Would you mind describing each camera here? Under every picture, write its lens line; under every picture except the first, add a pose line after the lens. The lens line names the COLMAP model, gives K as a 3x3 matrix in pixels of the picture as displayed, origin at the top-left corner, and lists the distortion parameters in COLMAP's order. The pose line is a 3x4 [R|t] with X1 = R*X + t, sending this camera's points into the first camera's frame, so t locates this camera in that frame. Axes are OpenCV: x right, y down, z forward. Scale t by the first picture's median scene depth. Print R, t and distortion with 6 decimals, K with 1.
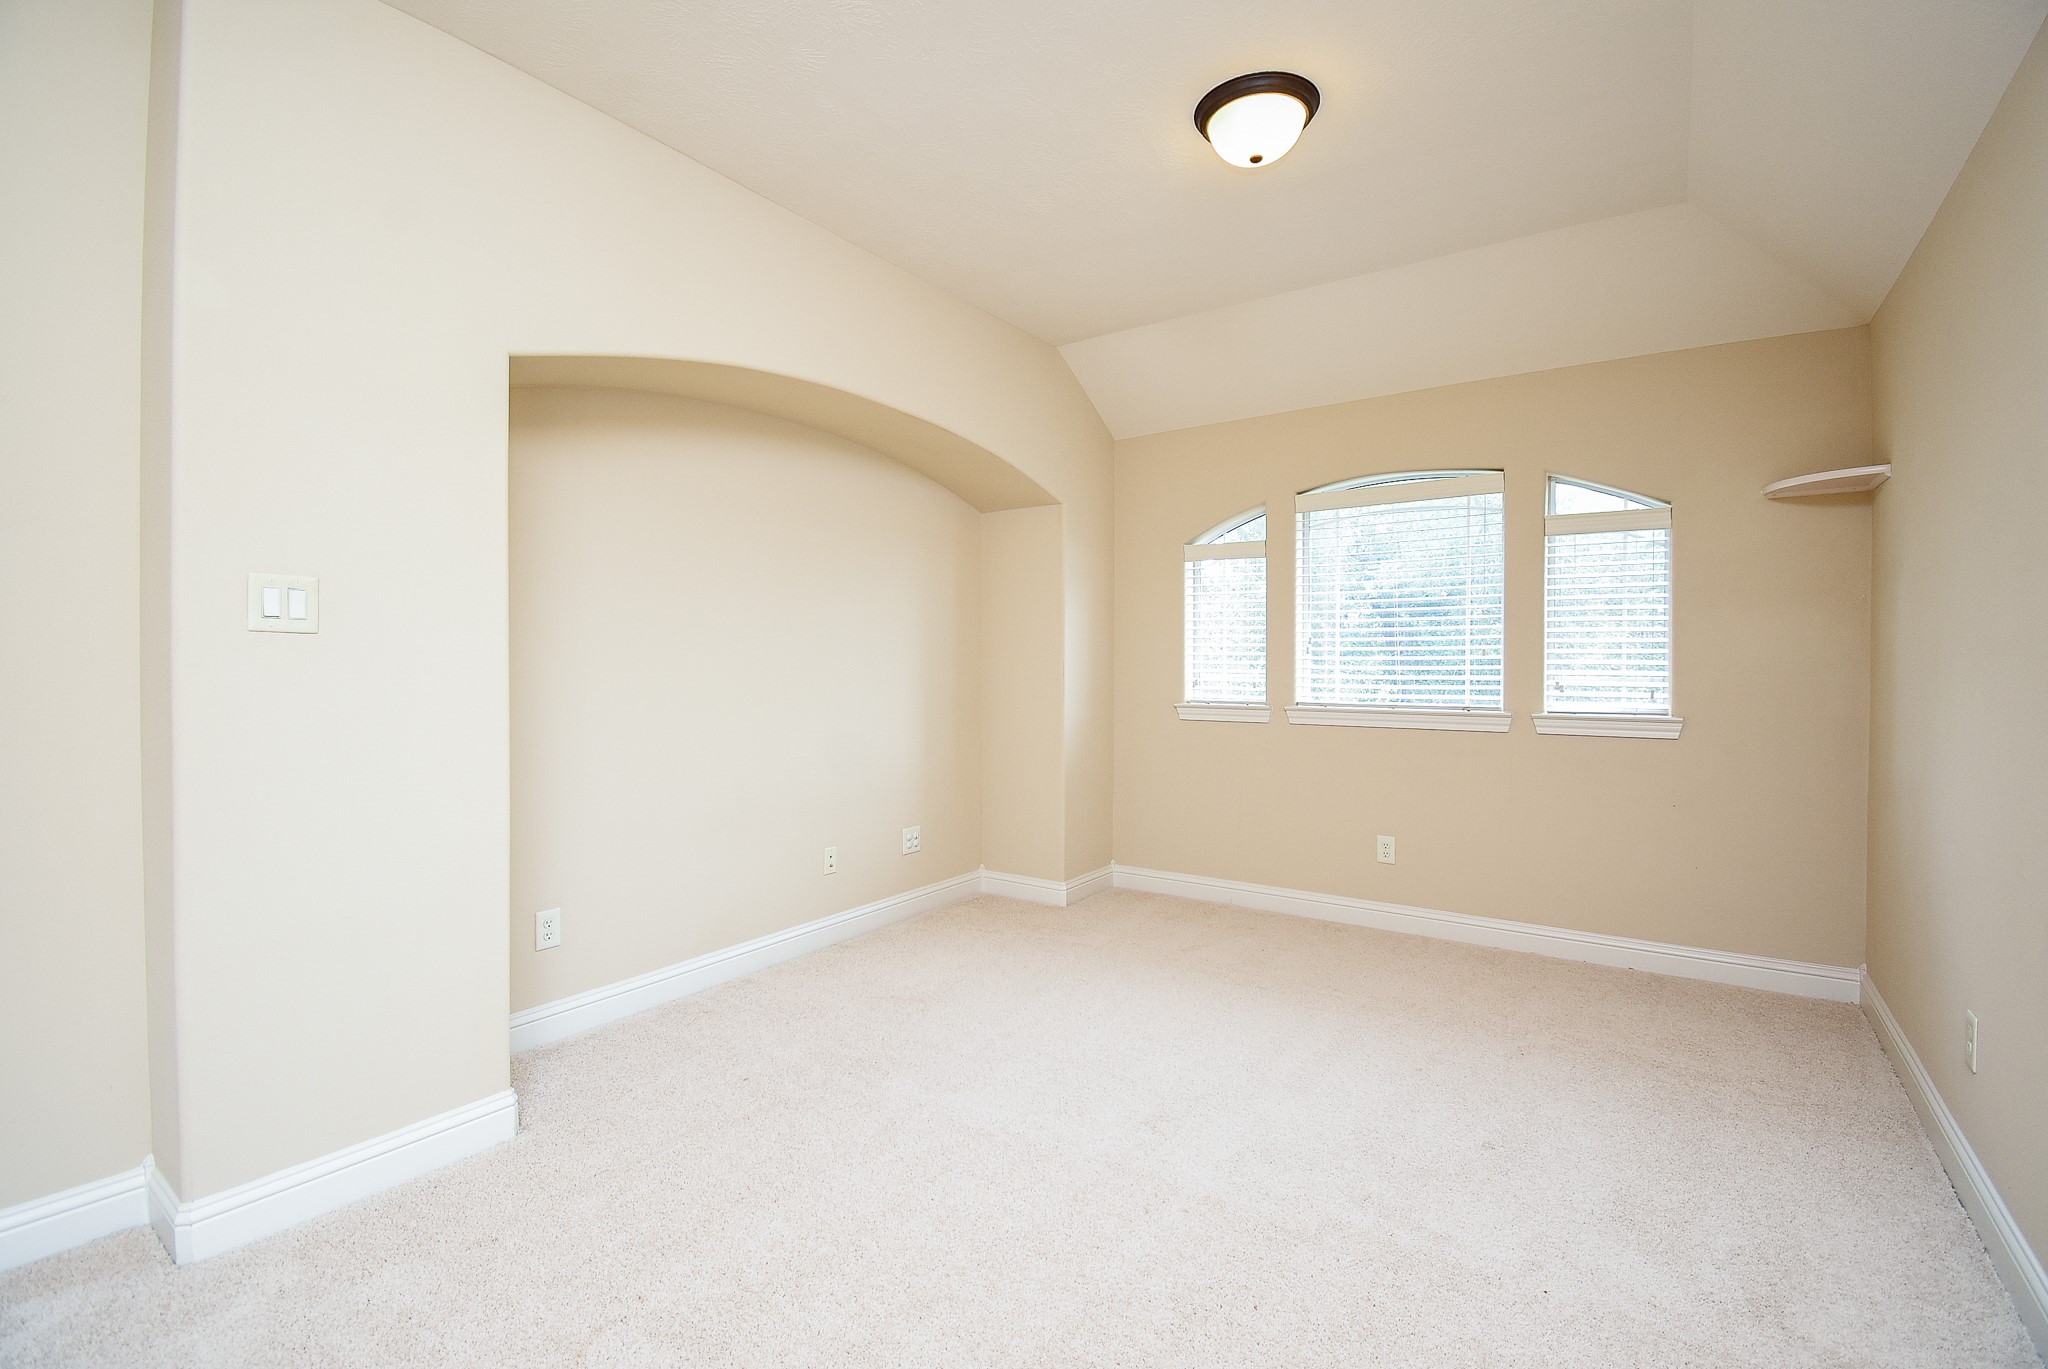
lens RADIAL K [[915.3, 0, 1029.7], [0, 915.3, 672.5], [0, 0, 1]] dist [0.021782, -0.033655]
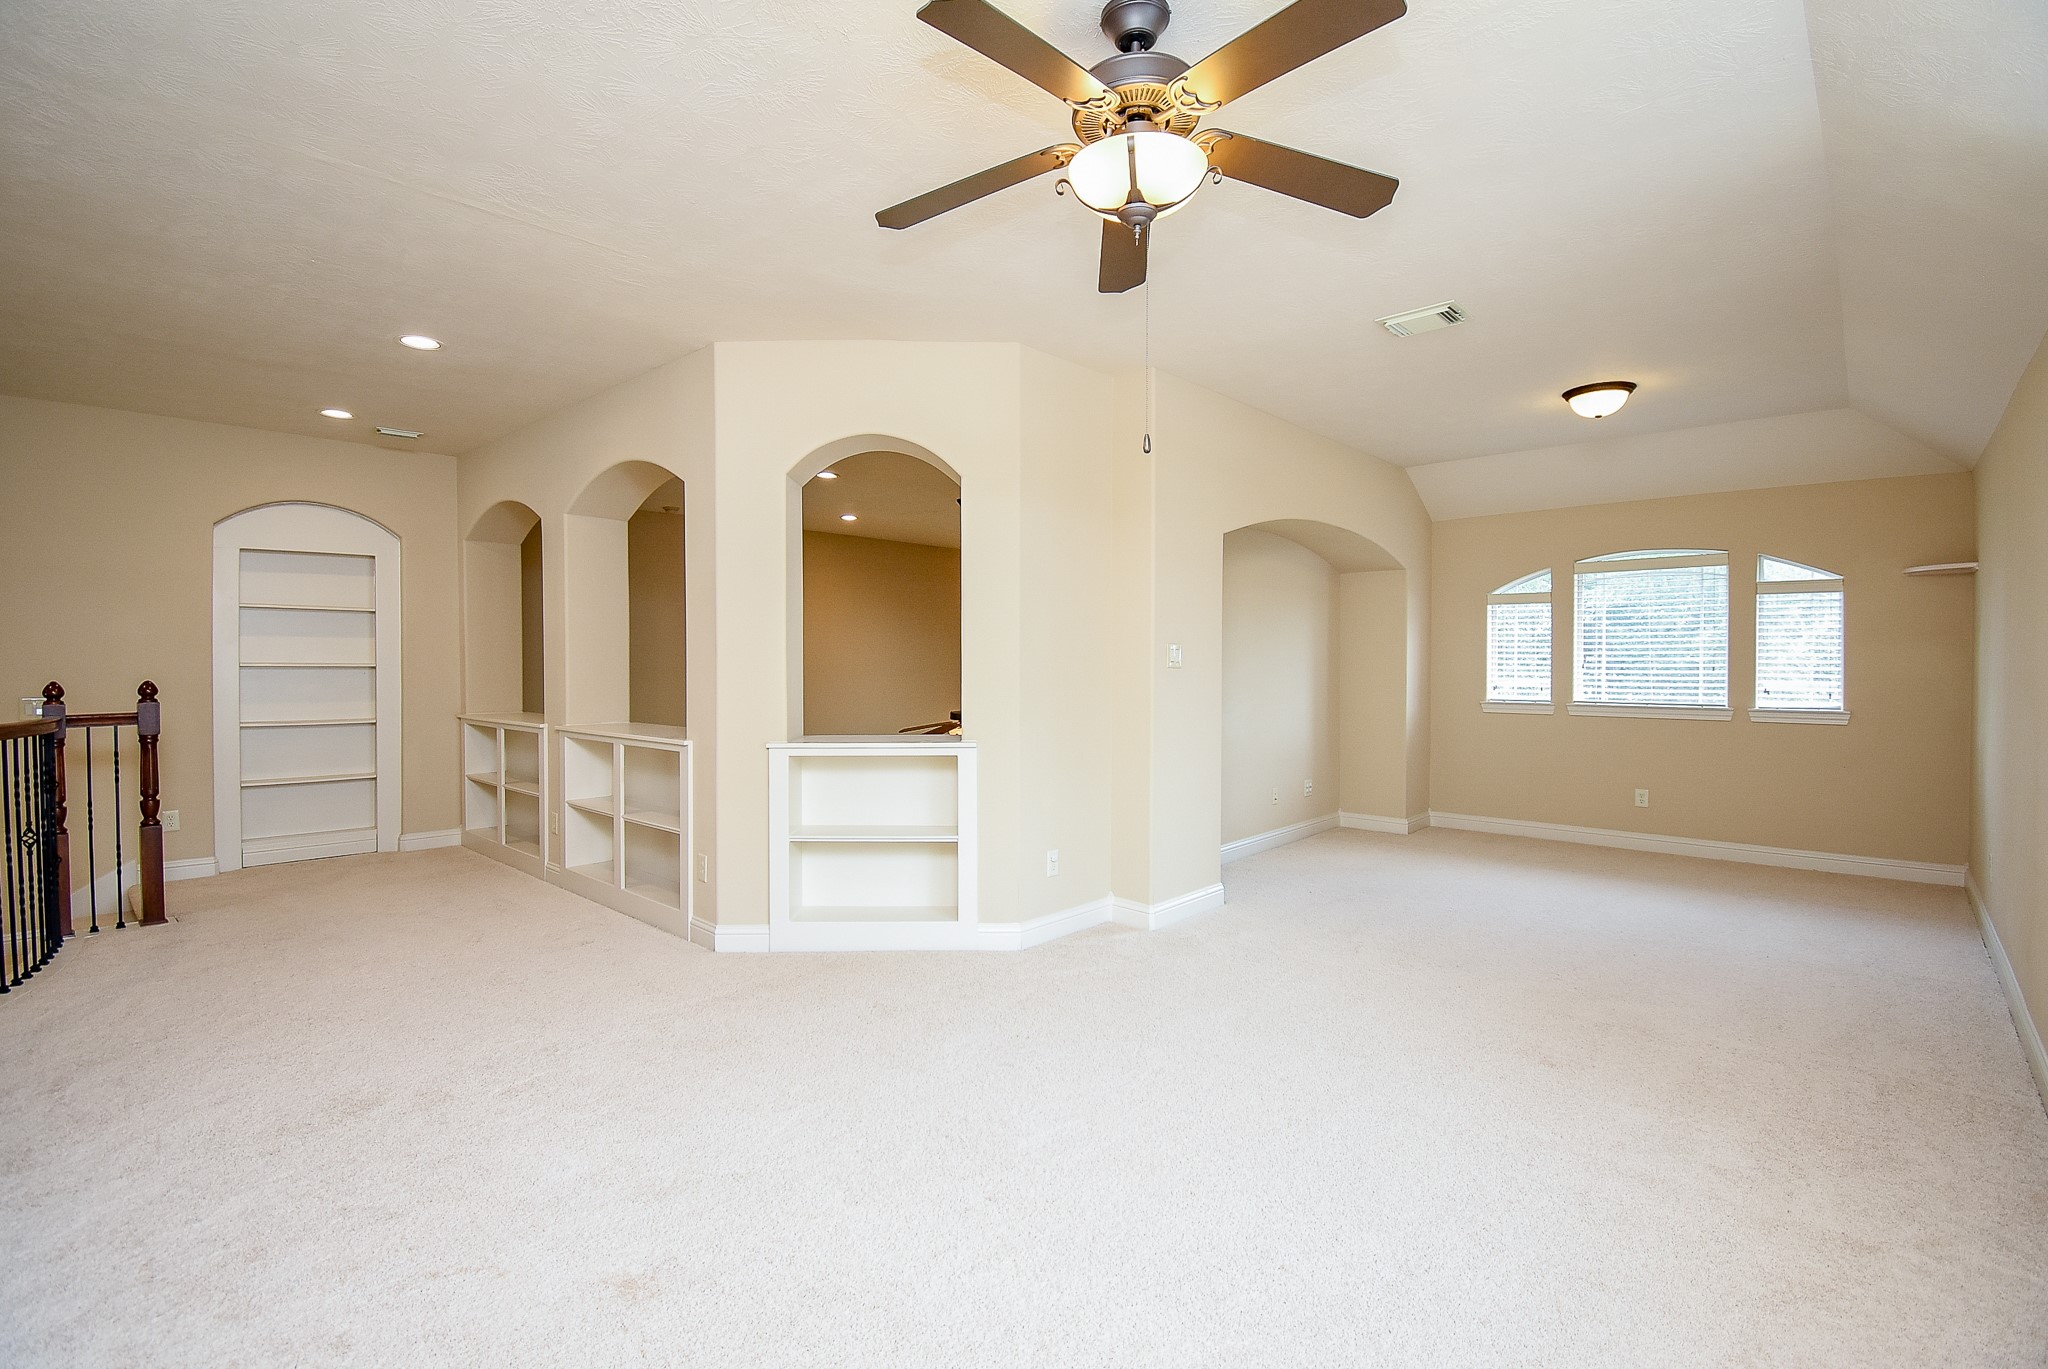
lens RADIAL K [[915.3, 0, 1029.7], [0, 915.3, 672.5], [0, 0, 1]] dist [0.021782, -0.033655]
pose [[0.989817, 0.000606, -0.142345, -0.418631], [-0.000474, 0.999999, 0.000955, -0.016726], [0.142345, -0.000877, 0.989817, -0.680191]]
